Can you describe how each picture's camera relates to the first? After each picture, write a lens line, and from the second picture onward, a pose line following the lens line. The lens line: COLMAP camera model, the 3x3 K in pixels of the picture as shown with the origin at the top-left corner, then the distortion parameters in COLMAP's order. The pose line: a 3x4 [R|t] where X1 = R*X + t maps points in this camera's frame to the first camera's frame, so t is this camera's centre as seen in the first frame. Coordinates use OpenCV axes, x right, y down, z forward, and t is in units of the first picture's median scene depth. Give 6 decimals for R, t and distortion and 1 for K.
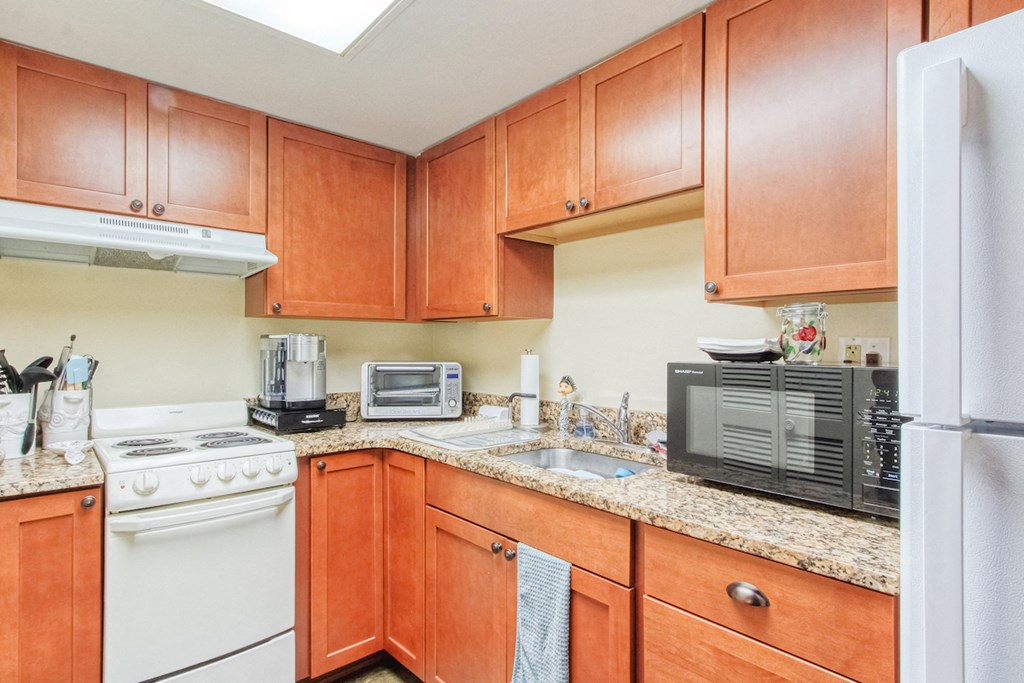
lens RADIAL K [[524.4, 0, 510.0], [0, 524.4, 343.9], [0, 0, 1]] dist [-0.003325, 0.004959]
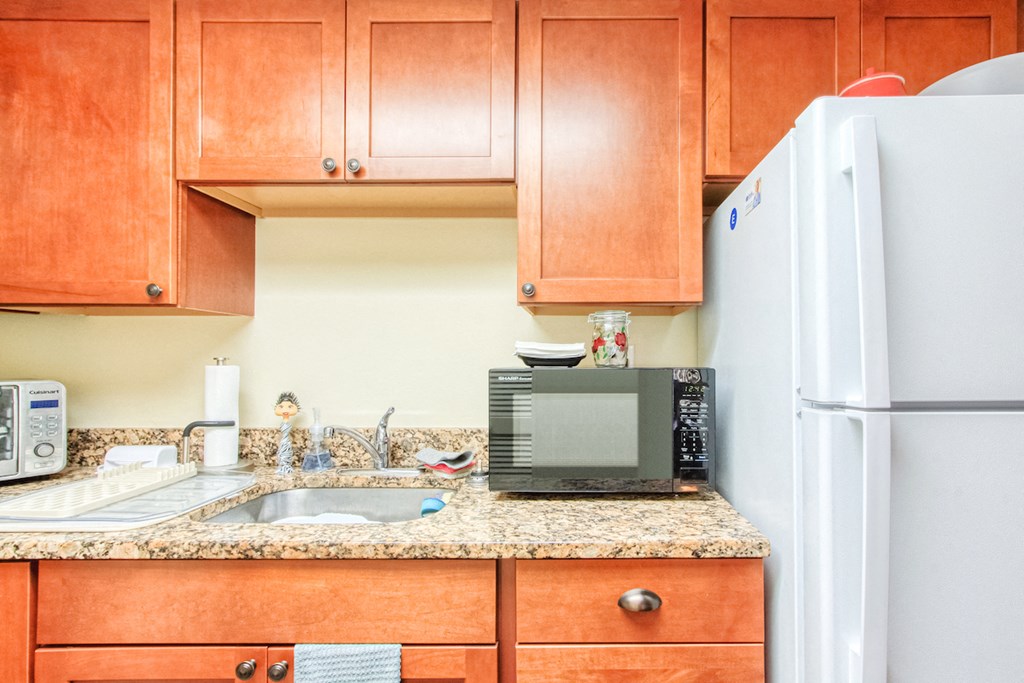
lens RADIAL K [[493.9, 0, 573.4], [0, 493.9, 352.4], [0, 0, 1]] dist [-0.000226, -0.000112]
pose [[0.664871, 0.005262, 0.746939, -0.175532], [0.000458, 0.999972, -0.007453, 0.010647], [-0.746958, 0.005298, 0.664850, 0.257717]]
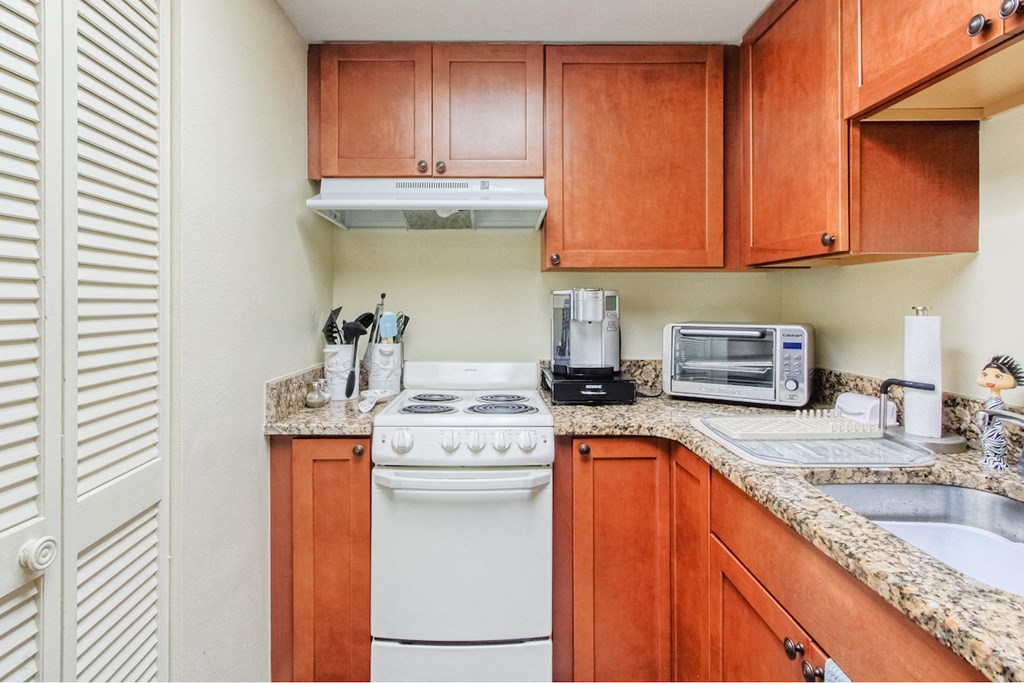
lens RADIAL K [[556.0, 0, 500.1], [0, 556.0, 302.9], [0, 0, 1]] dist [-0.008535, 0.004807]
pose [[0.748896, -0.004743, -0.662670, 0.116571], [0.005213, 0.999986, -0.001266, 0.005558], [0.662667, -0.002506, 0.748910, 0.274300]]
